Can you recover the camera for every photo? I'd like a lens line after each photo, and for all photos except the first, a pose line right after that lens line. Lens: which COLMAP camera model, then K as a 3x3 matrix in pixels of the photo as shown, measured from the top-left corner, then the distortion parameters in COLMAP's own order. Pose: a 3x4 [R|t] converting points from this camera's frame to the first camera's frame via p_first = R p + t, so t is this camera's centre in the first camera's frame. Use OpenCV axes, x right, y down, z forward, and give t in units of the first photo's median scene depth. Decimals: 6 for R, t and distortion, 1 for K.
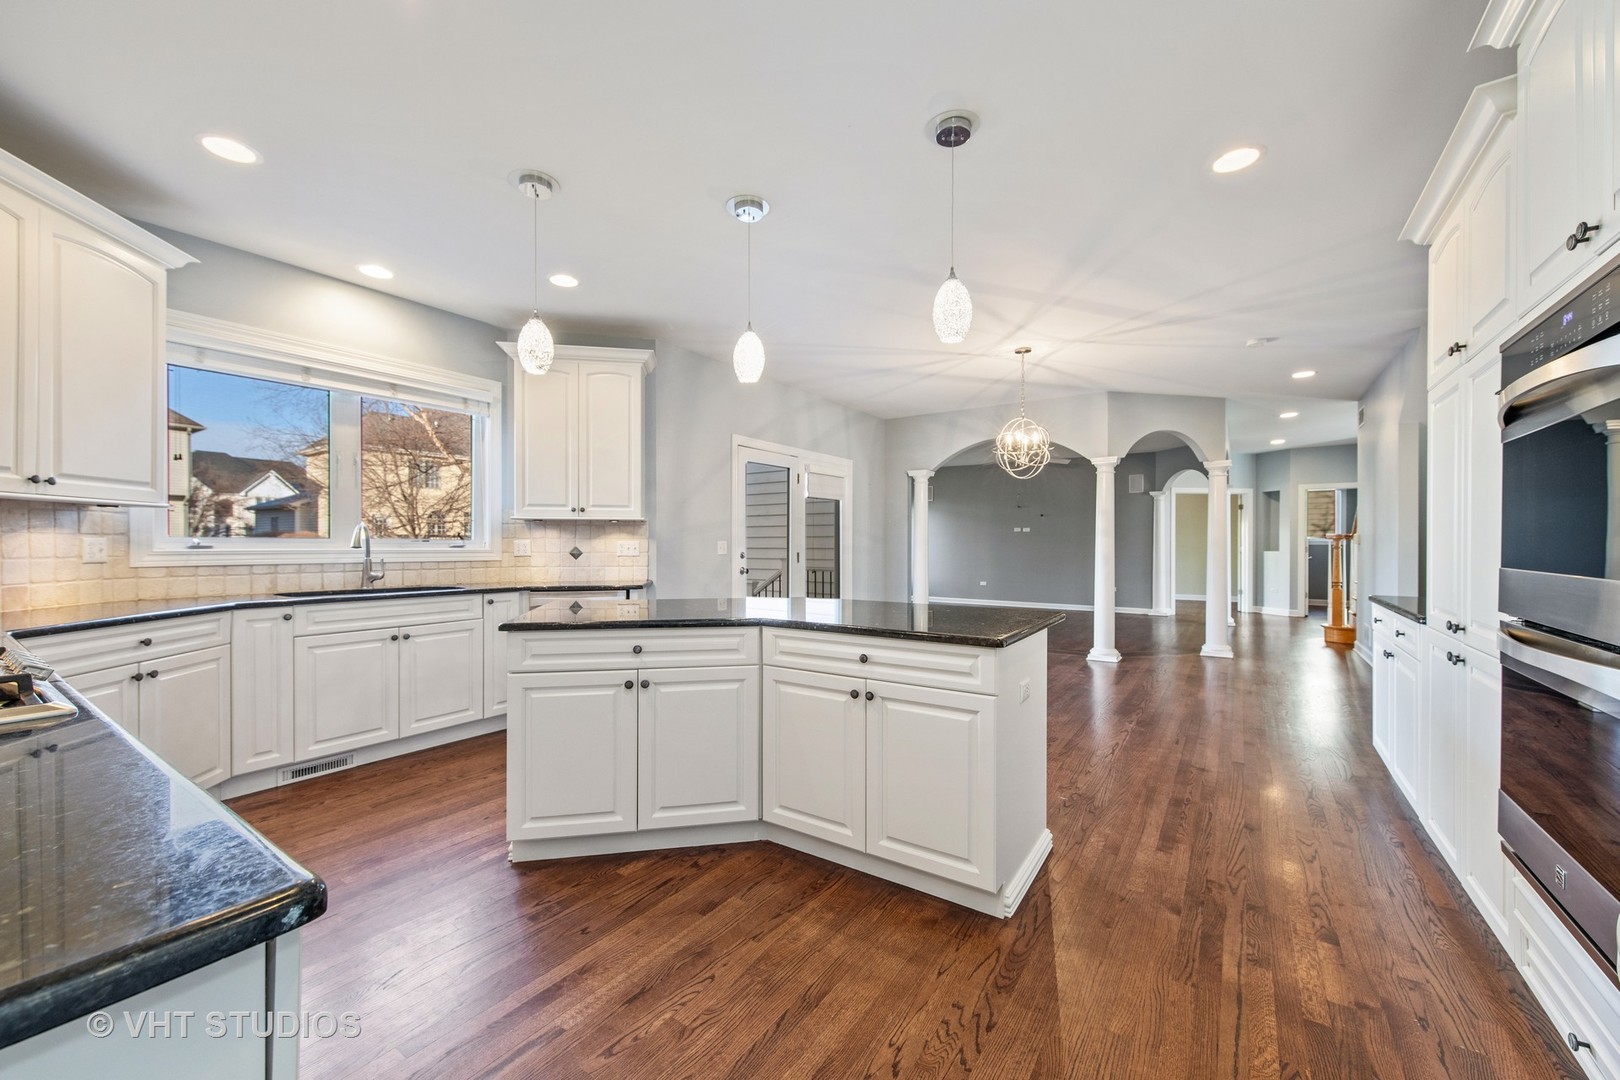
lens RADIAL K [[626.1, 0, 810.0], [0, 626.1, 540.0], [0, 0, 1]] dist [0.004001, 0.000316]
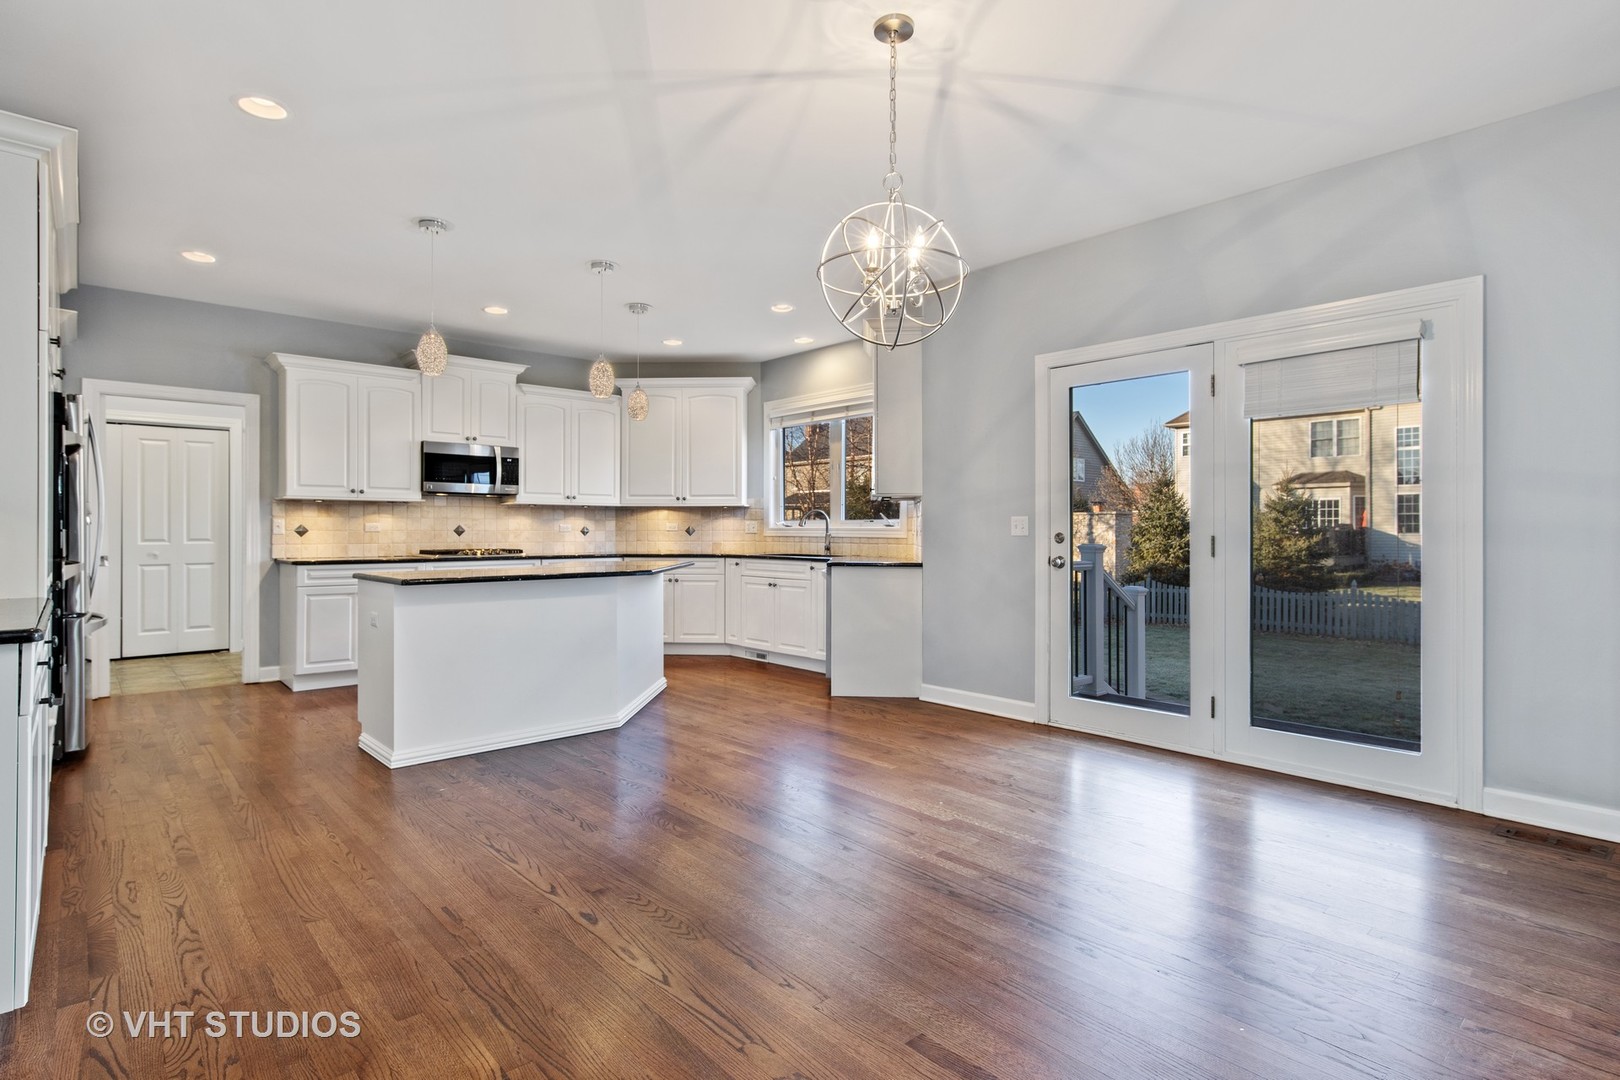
lens RADIAL K [[821.0, 0, 810.0], [0, 821.0, 540.0], [0, 0, 1]] dist [0.000127, -0.000773]
pose [[-0.233990, 0.009545, -0.972192, 0.842698], [0.004759, 0.999951, 0.008672, 0.019950], [0.972227, -0.002598, -0.234024, 1.038892]]
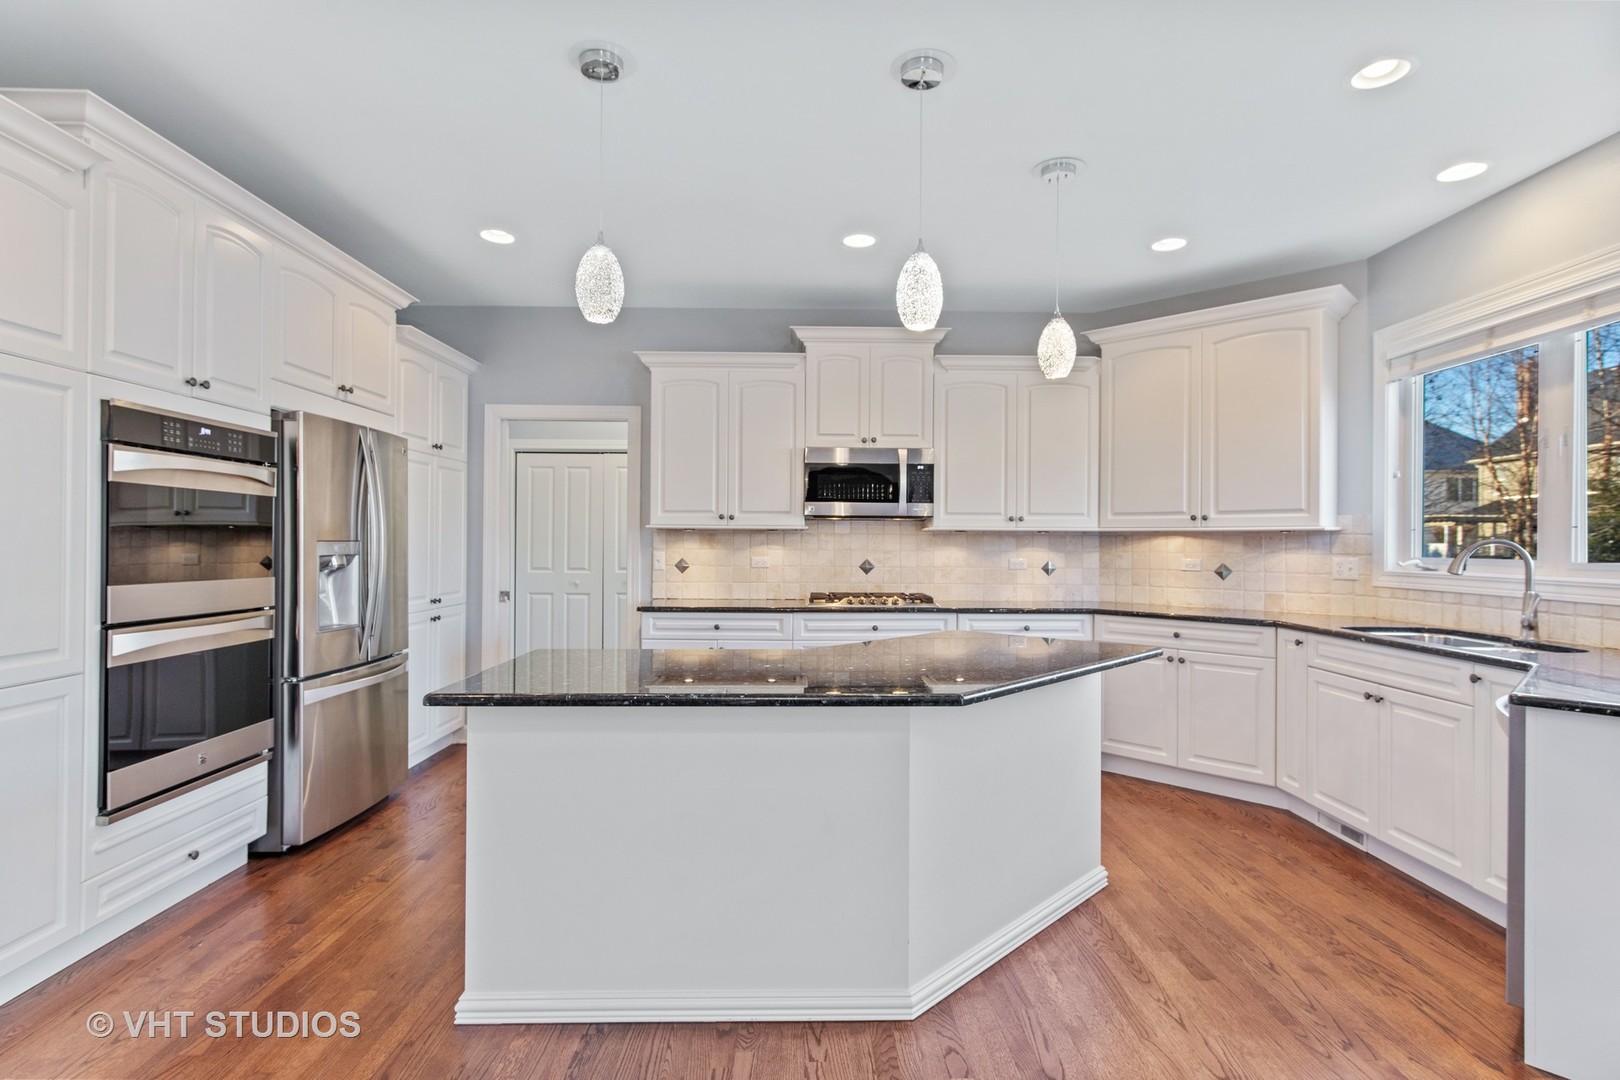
lens RADIAL K [[821.0, 0, 810.0], [0, 821.0, 540.0], [0, 0, 1]] dist [0.000127, -0.000773]
pose [[-0.816244, -0.009576, -0.577627, 0.283891], [-0.004558, 0.999938, -0.010136, -0.009251], [0.577689, -0.005640, -0.816238, 0.933756]]
